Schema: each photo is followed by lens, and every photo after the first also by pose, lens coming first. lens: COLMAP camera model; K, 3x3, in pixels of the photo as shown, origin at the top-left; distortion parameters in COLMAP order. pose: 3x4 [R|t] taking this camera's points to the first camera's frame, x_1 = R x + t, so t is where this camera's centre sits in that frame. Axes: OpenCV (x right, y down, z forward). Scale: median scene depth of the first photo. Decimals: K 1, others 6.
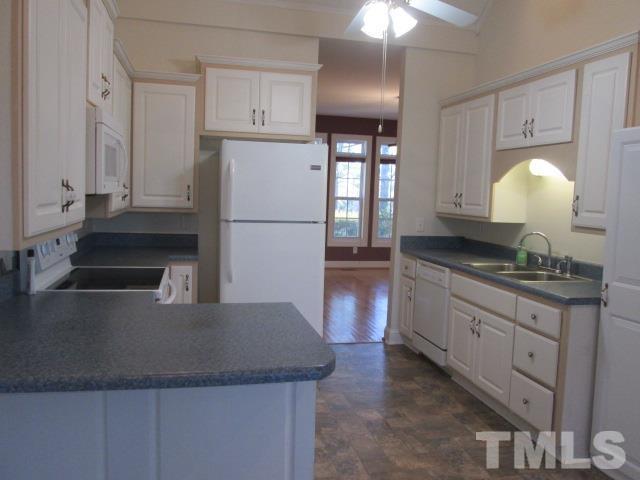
lens RADIAL K [[538.8, 0, 320.0], [0, 538.8, 240.0], [0, 0, 1]] dist [-0.027312, 0.006038]
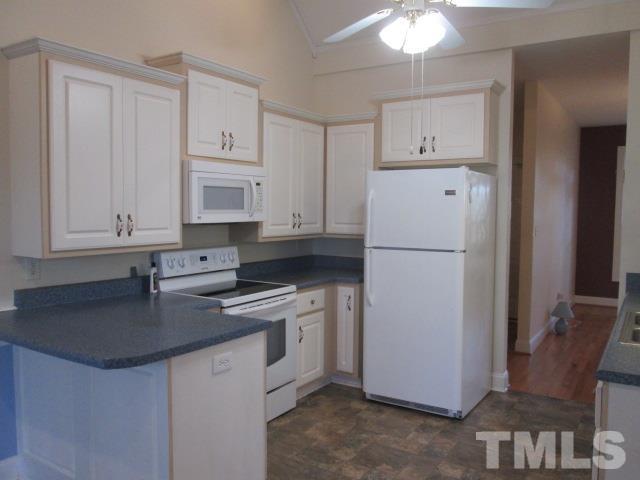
lens RADIAL K [[538.8, 0, 320.0], [0, 538.8, 240.0], [0, 0, 1]] dist [-0.027312, 0.006038]
pose [[0.698750, 0.012670, -0.715254, 0.494561], [-0.049006, 0.998342, -0.030192, -0.012513], [0.713685, 0.056148, 0.698213, 0.186473]]
